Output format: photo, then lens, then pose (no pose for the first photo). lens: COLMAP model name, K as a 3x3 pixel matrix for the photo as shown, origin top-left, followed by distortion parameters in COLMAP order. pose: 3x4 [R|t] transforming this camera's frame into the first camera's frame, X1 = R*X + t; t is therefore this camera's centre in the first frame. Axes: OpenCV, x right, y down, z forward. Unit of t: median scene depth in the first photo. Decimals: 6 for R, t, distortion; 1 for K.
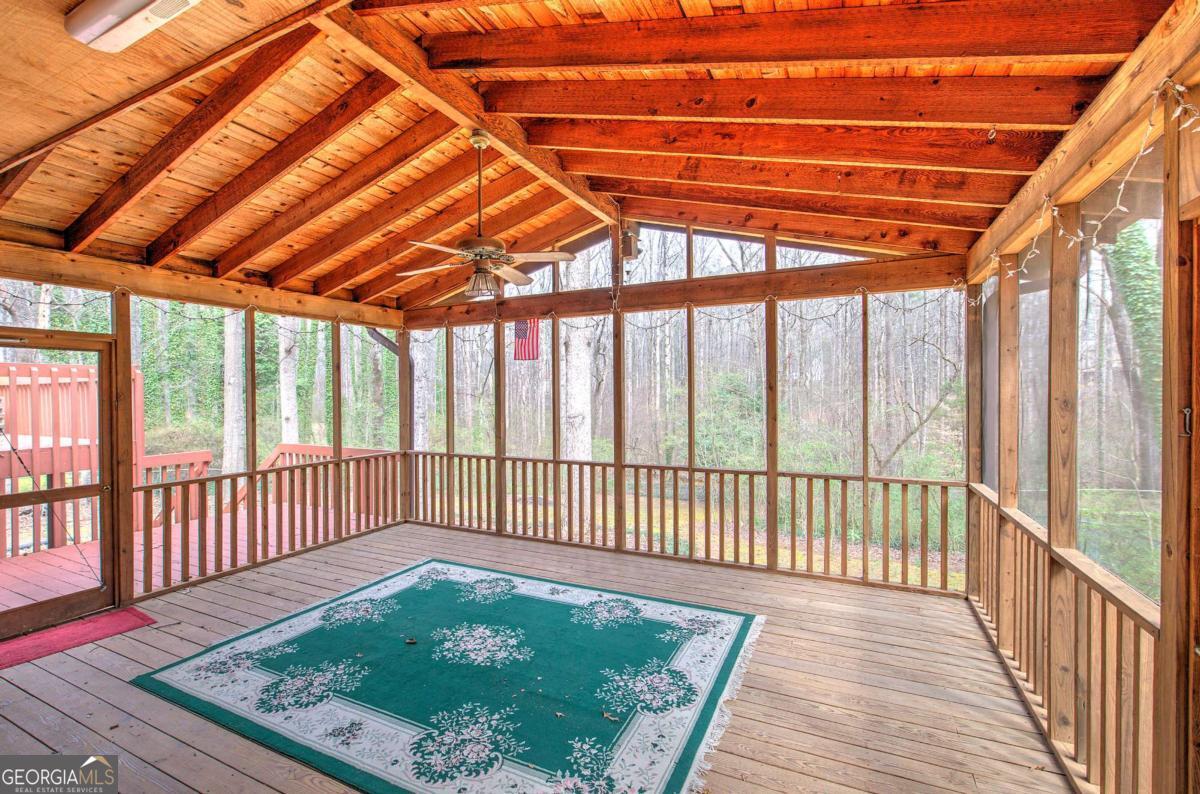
lens RADIAL K [[518.2, 0, 603.0], [0, 518.2, 395.3], [0, 0, 1]] dist [-0.001376, 0.000614]
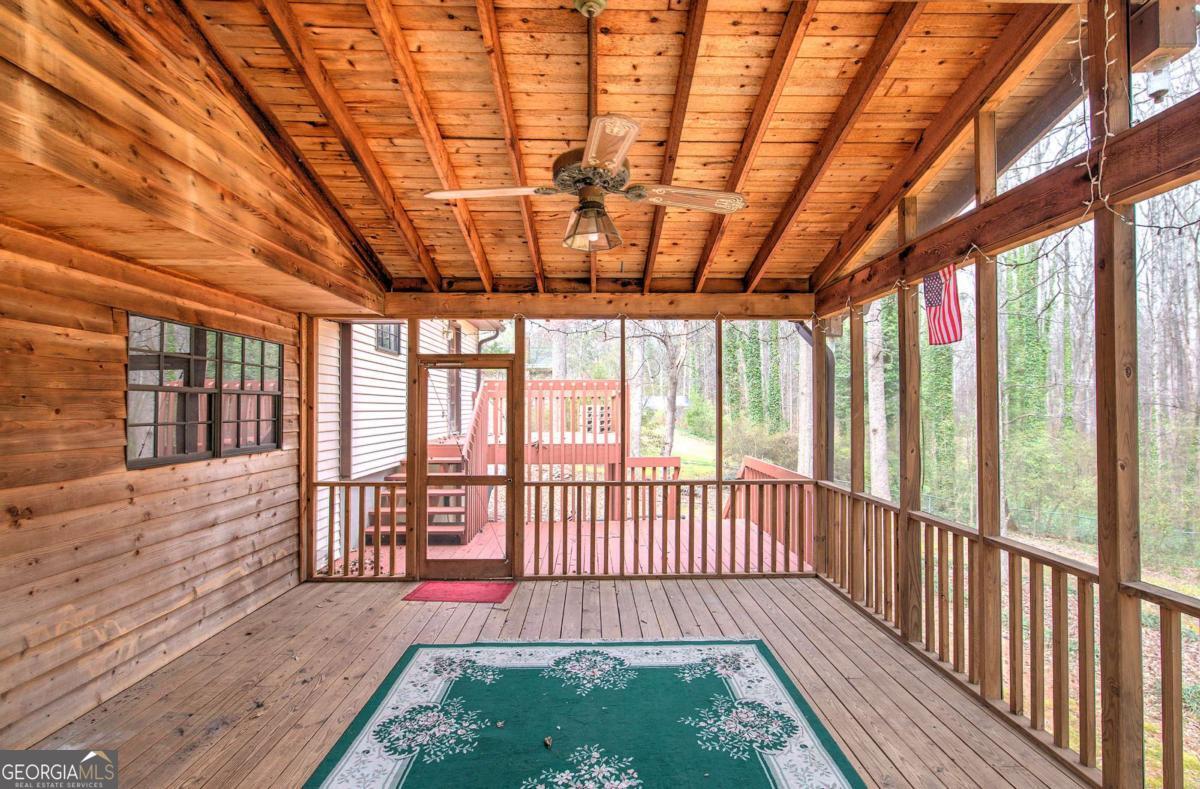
lens RADIAL K [[554.8, 0, 602.6], [0, 554.8, 394.6], [0, 0, 1]] dist [0.001578, 0.000399]
pose [[0.457415, -0.009331, -0.889205, 0.309274], [-0.007943, 0.999862, -0.014578, -0.003614], [0.889218, 0.013731, 0.457278, 0.593016]]
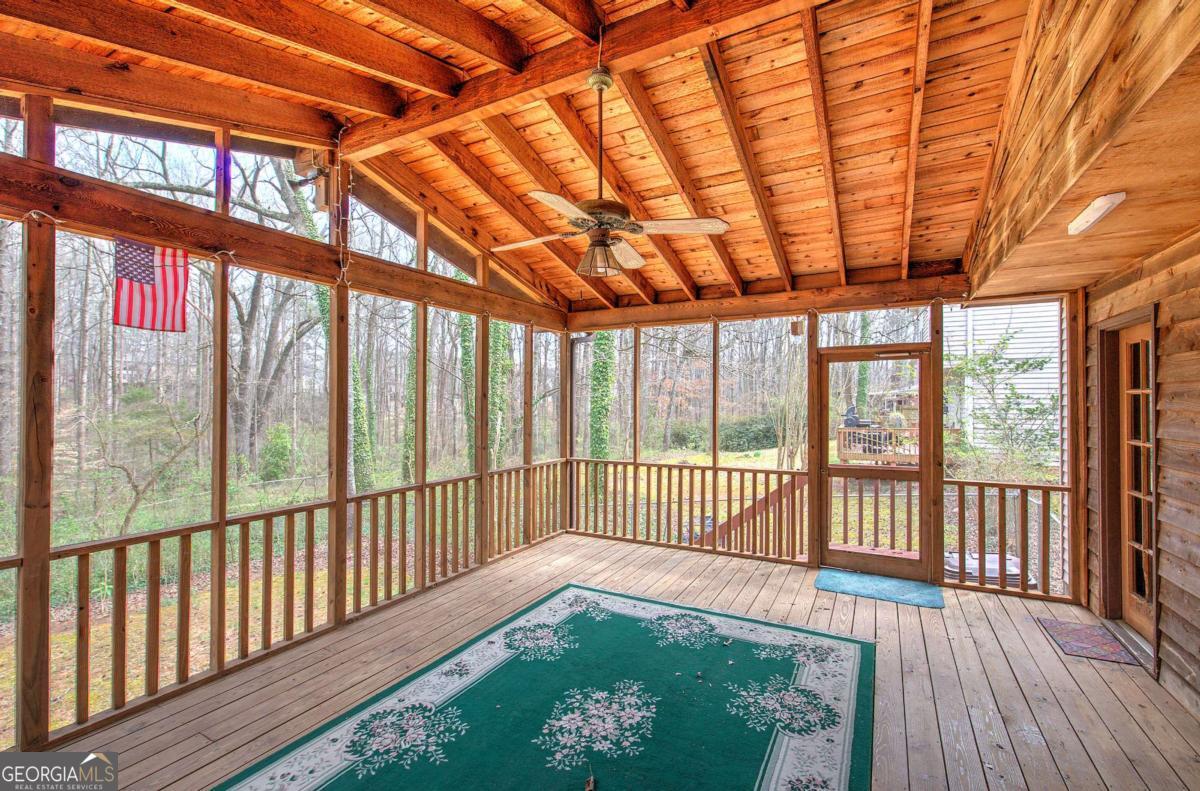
lens RADIAL K [[509.0, 0, 602.6], [0, 509.0, 397.4], [0, 0, 1]] dist [0.000398, 0.000305]
pose [[0.051805, 0.014242, 0.998556, -0.850965], [0.000842, 0.999897, -0.014305, 0.003113], [-0.998657, 0.001582, 0.051787, 0.804399]]
